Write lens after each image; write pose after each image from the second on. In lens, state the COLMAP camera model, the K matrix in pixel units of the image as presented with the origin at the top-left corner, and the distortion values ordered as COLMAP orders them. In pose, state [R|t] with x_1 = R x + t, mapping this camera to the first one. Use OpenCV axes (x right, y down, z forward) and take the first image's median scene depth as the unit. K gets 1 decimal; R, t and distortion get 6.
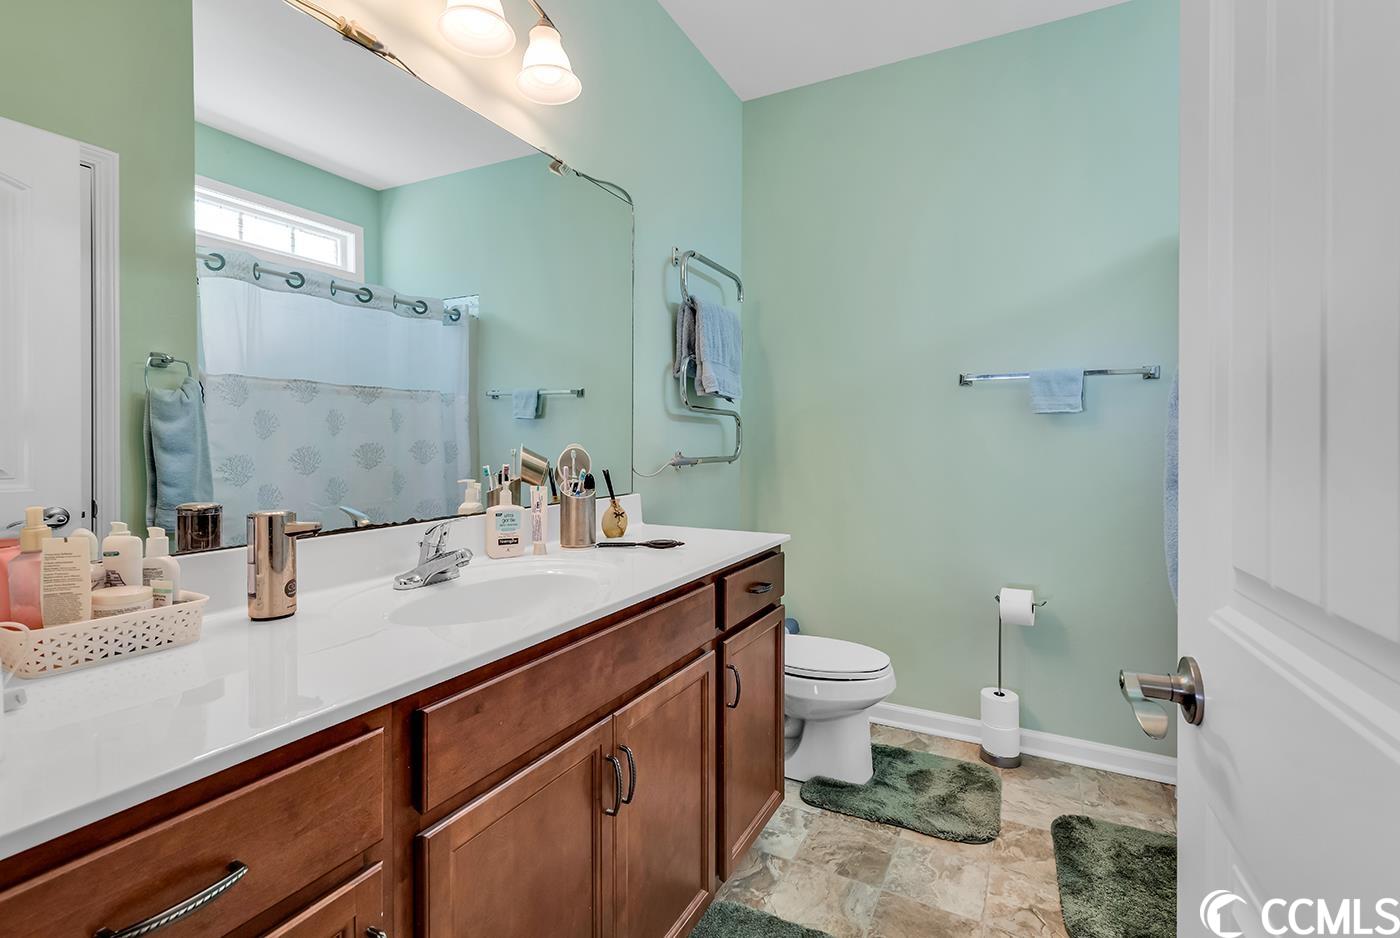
lens RADIAL K [[641.1, 0, 700.7], [0, 641.1, 457.7], [0, 0, 1]] dist [0.000394, -0.000666]
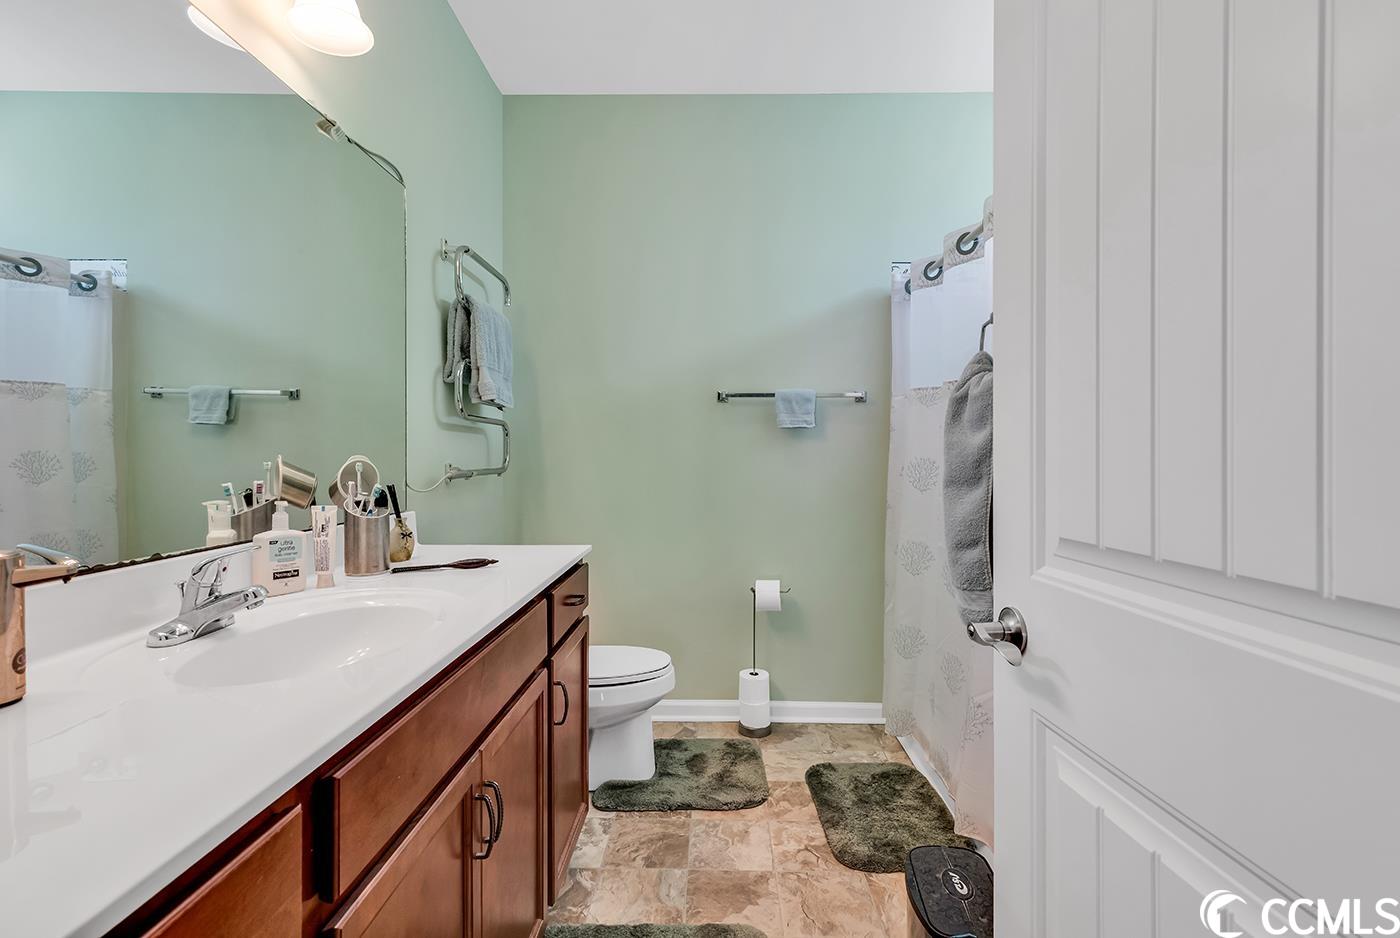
lens RADIAL K [[648.0, 0, 700.0], [0, 648.0, 469.0], [0, 0, 1]] dist [0.003451, 0.000207]
pose [[0.894036, -0.012733, 0.447814, -0.164037], [0.012659, 0.999915, 0.003158, -0.000300], [-0.447816, 0.002846, 0.894121, 0.015510]]
